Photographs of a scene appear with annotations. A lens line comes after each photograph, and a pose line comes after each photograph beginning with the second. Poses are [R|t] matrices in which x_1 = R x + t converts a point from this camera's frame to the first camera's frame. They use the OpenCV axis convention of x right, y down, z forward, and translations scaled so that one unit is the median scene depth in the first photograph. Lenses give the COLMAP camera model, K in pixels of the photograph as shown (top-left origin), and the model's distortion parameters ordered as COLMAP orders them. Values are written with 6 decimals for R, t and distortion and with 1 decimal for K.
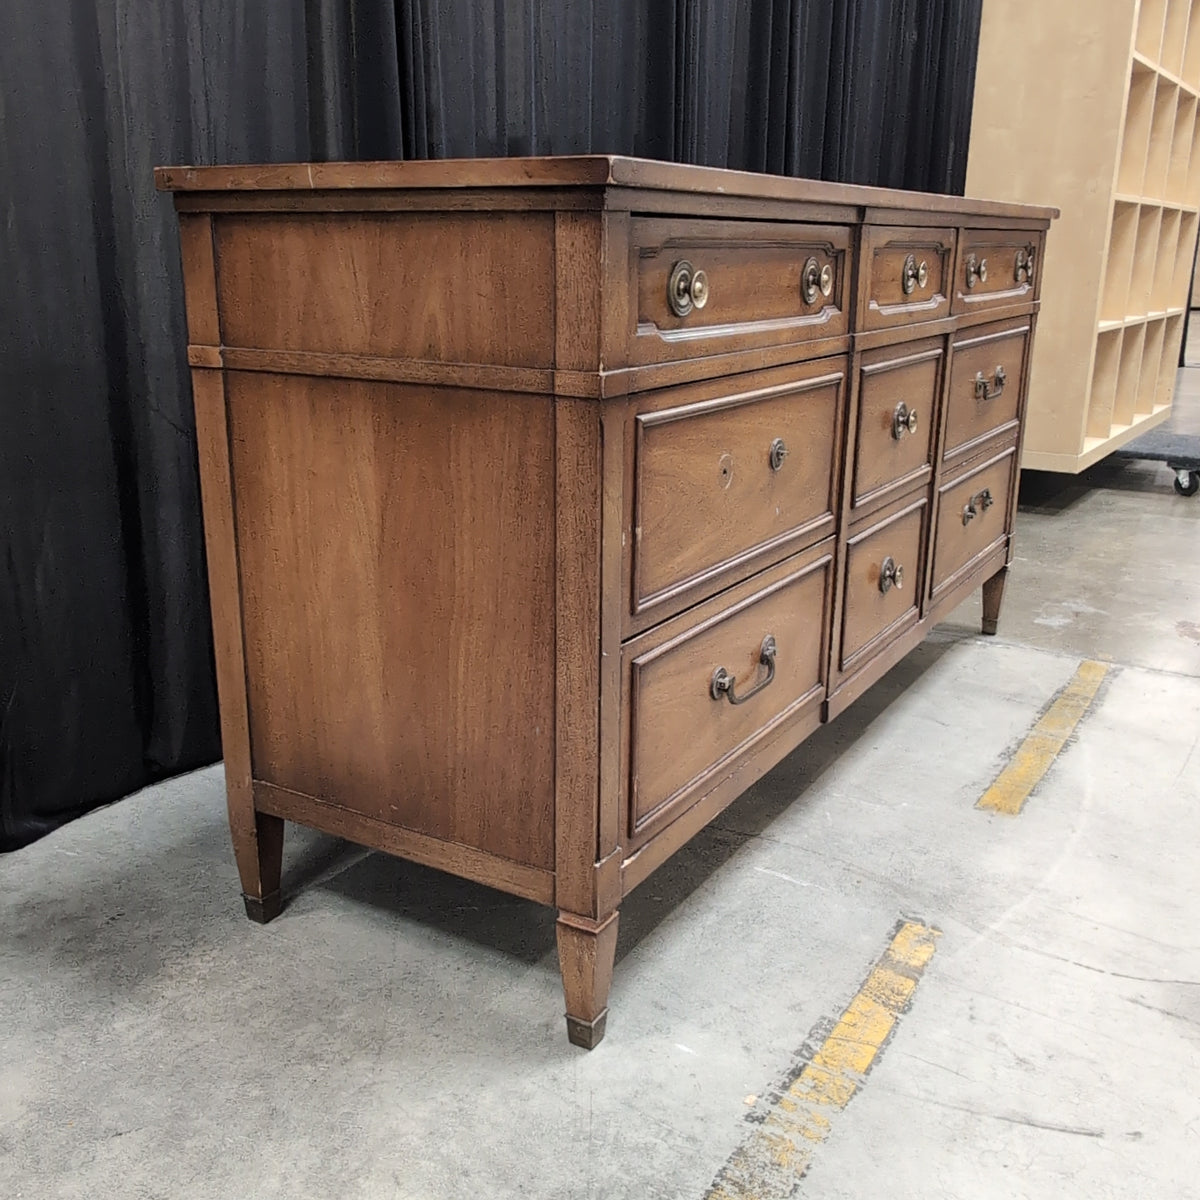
lens RADIAL K [[1228.6, 0, 599.8], [0, 1228.6, 601.2], [0, 0, 1]] dist [-0.004505, 0.000000]
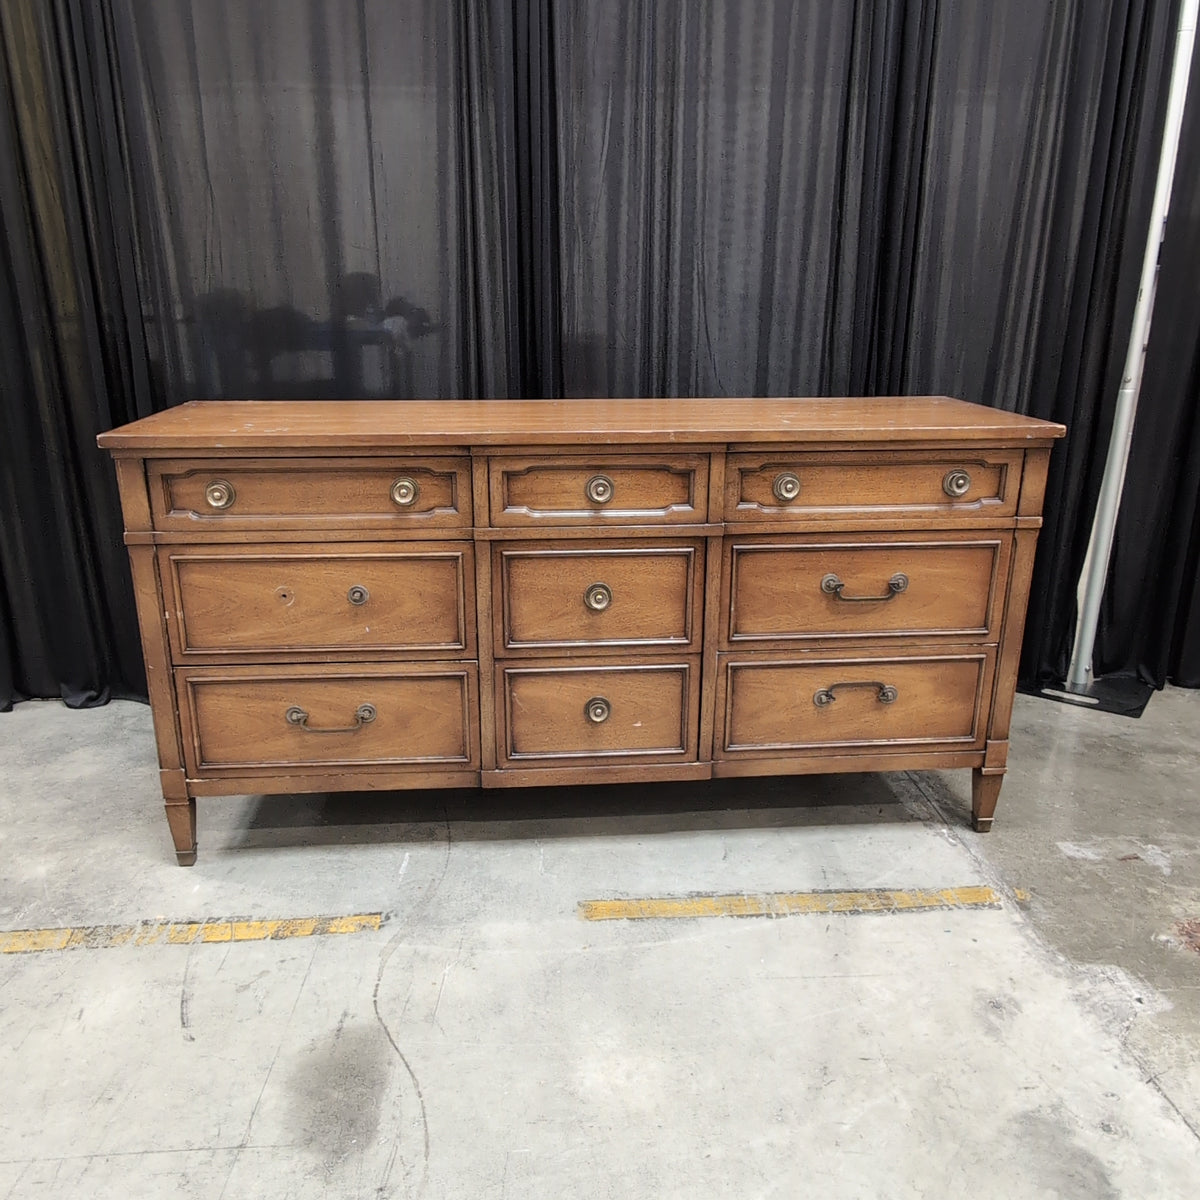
lens RADIAL K [[1044.5, 0, 600.2], [0, 1044.5, 600.5], [0, 0, 1]] dist [0.021382, -0.019986]
pose [[0.596187, 0.243718, -0.764959, 1.074764], [-0.230334, 0.964679, 0.127834, -0.278424], [0.769095, 0.099983, 0.631265, 0.296978]]
